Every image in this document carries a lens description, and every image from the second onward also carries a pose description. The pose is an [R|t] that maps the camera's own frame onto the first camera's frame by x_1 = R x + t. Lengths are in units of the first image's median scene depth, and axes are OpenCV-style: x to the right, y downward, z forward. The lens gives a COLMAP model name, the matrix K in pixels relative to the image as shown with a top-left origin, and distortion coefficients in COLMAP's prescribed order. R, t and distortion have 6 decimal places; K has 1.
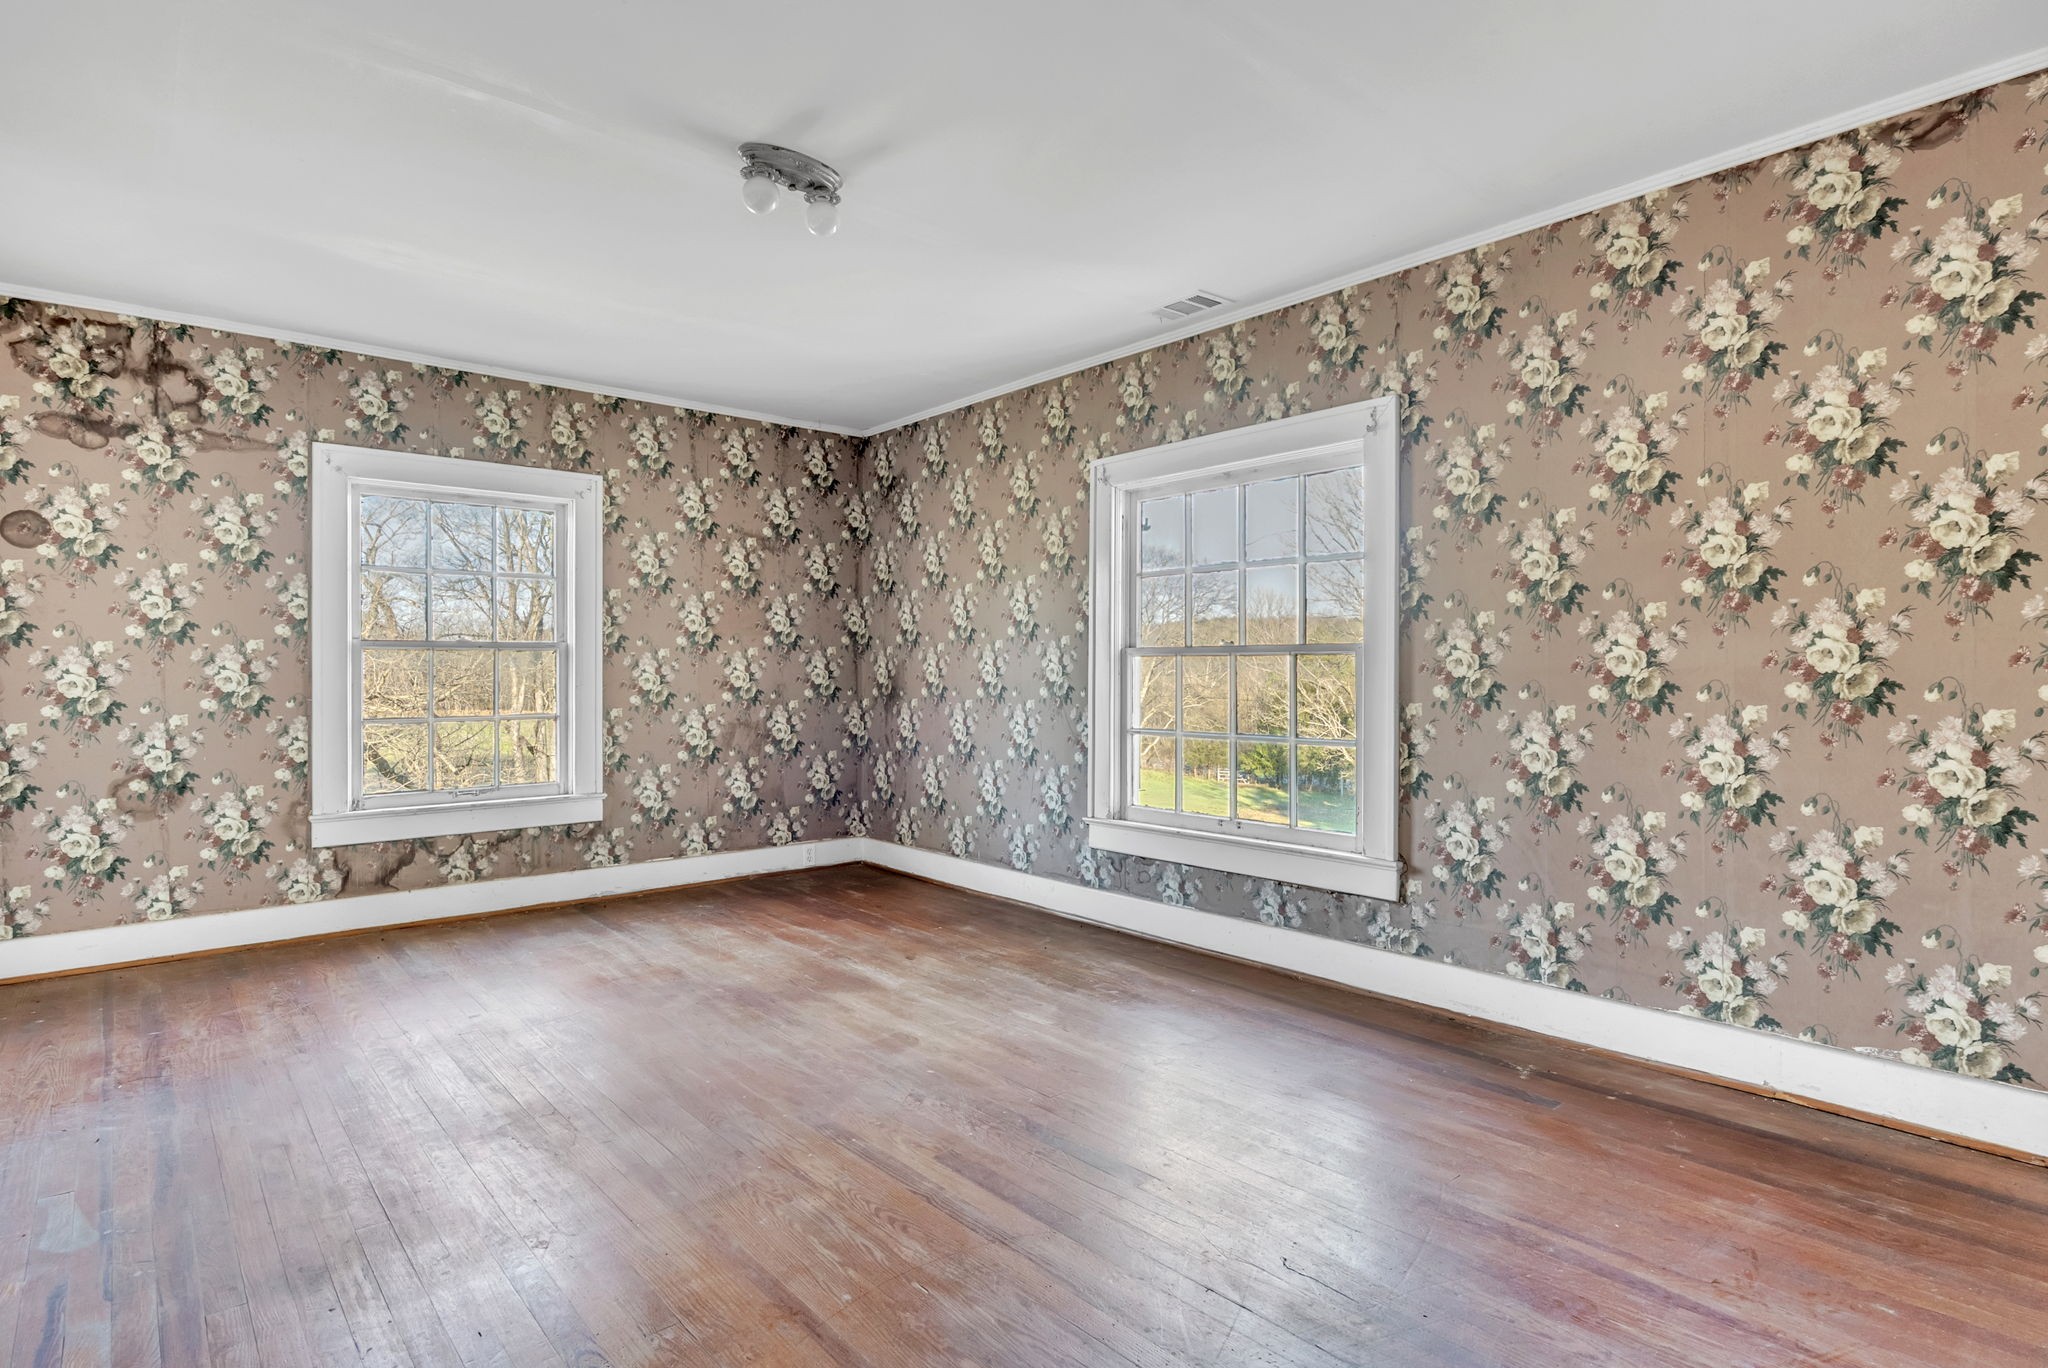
lens RADIAL K [[1041.8, 0, 1024.0], [0, 1041.8, 684.0], [0, 0, 1]] dist [-0.001285, -0.000058]
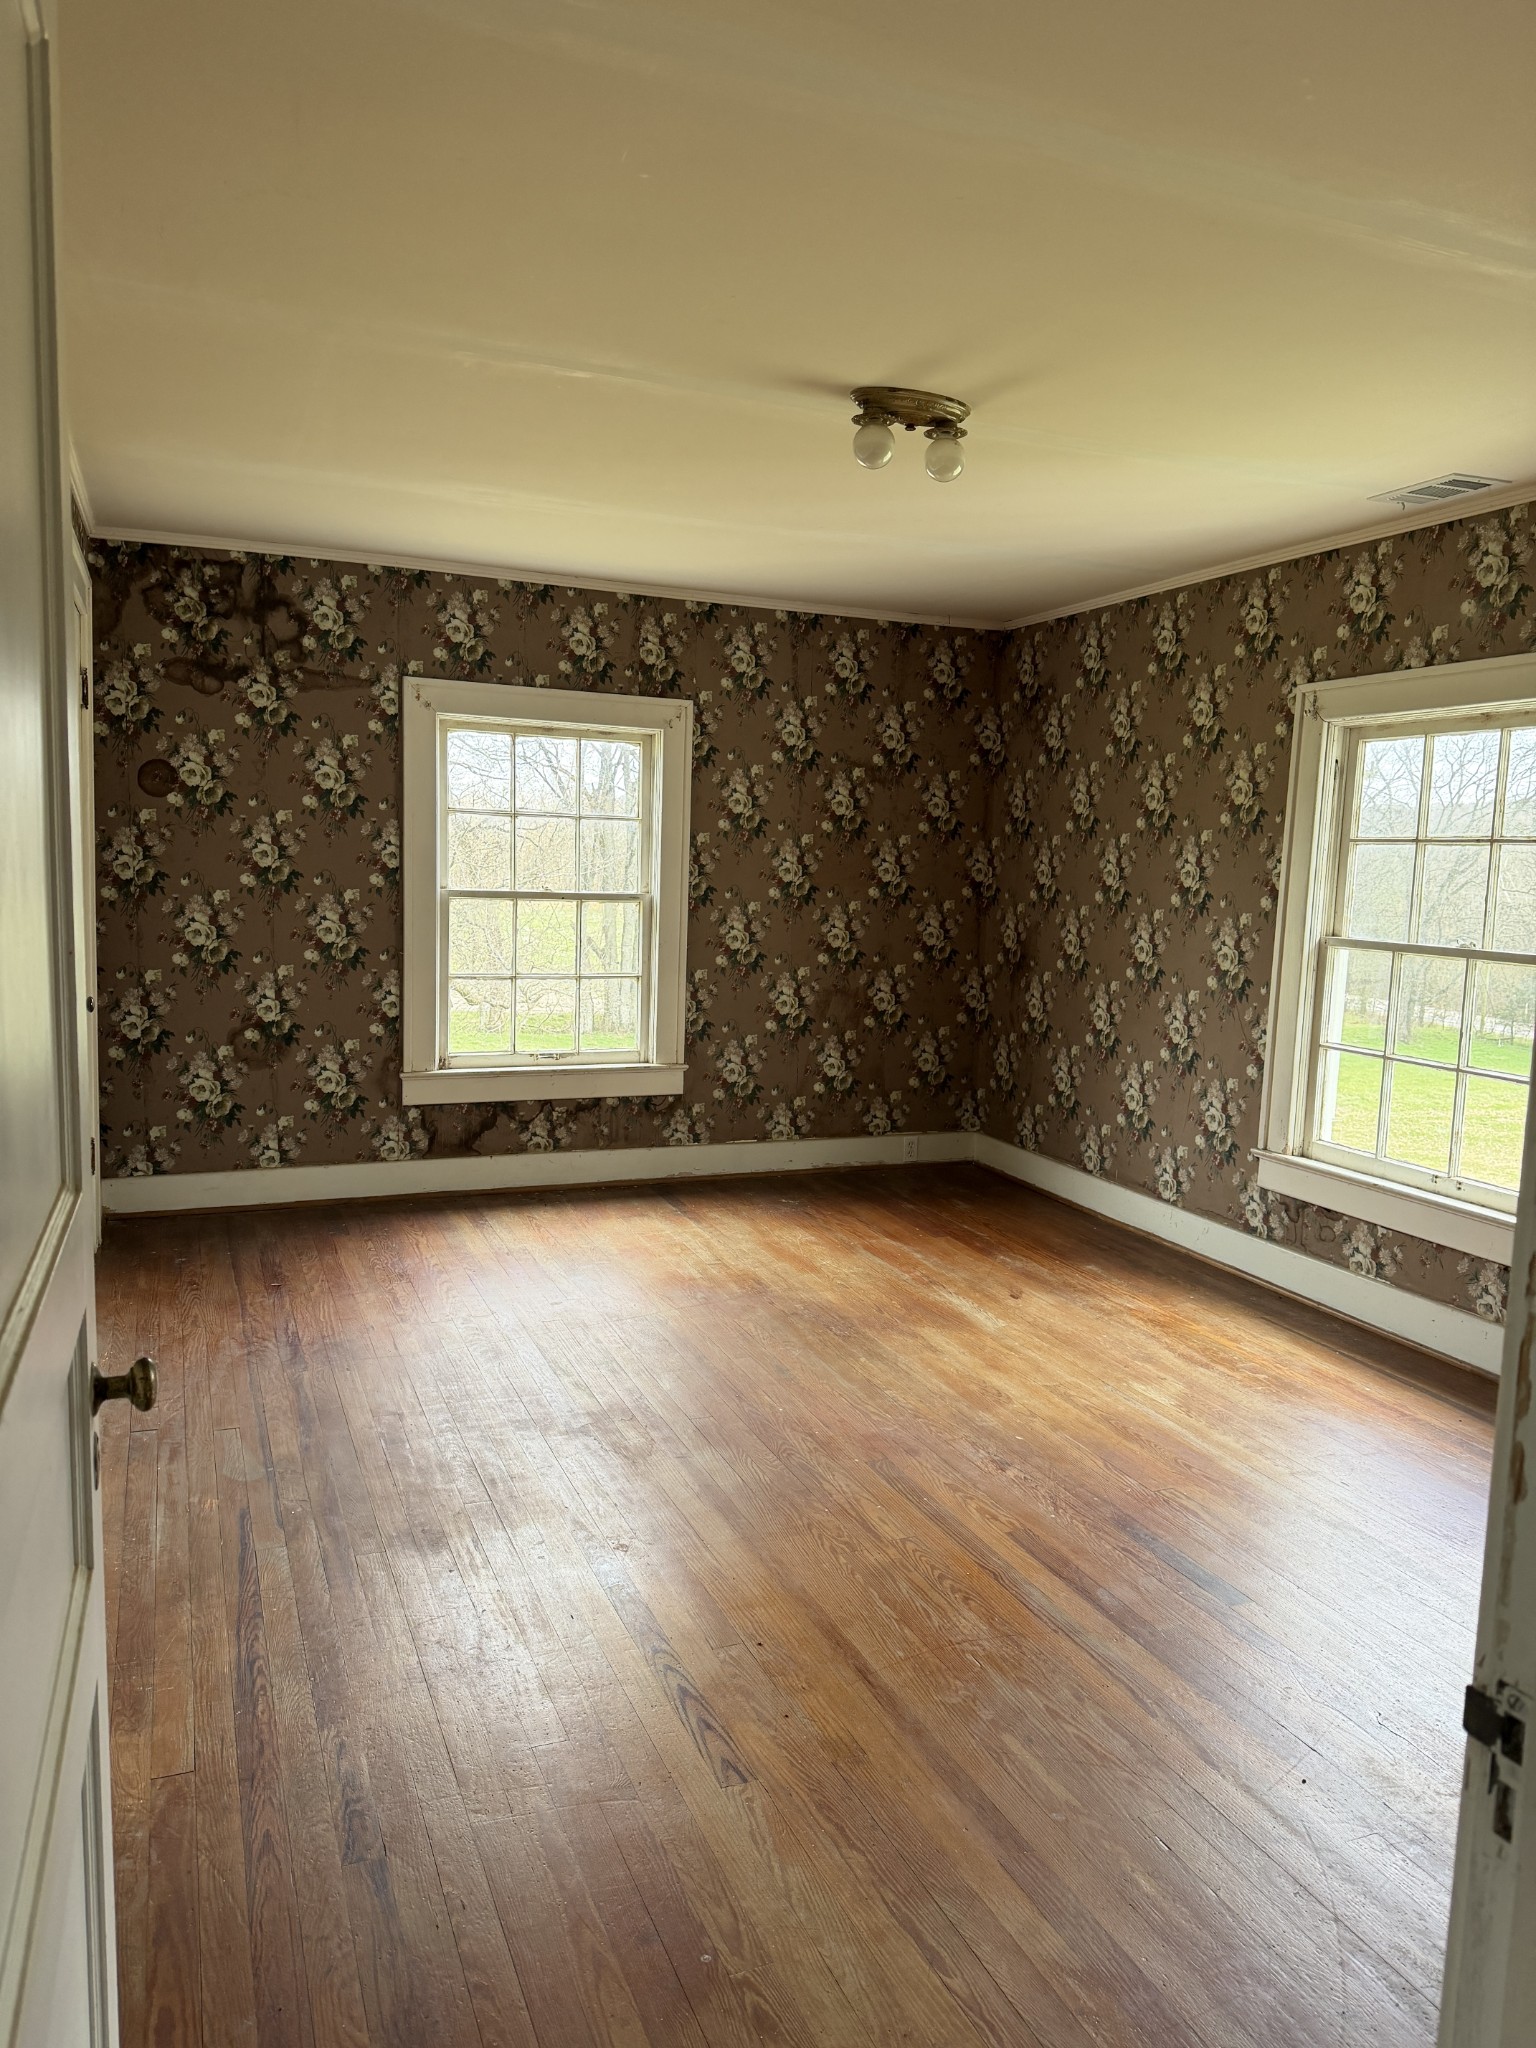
lens RADIAL K [[1455.8, 0, 768.0], [0, 1455.8, 1024.0], [0, 0, 1]] dist [0.198228, -0.435138]
pose [[0.946945, 0.070140, -0.313649, 0.059748], [-0.033677, 0.992178, 0.120202, -0.093795], [0.319626, -0.103262, 0.941900, -0.169507]]
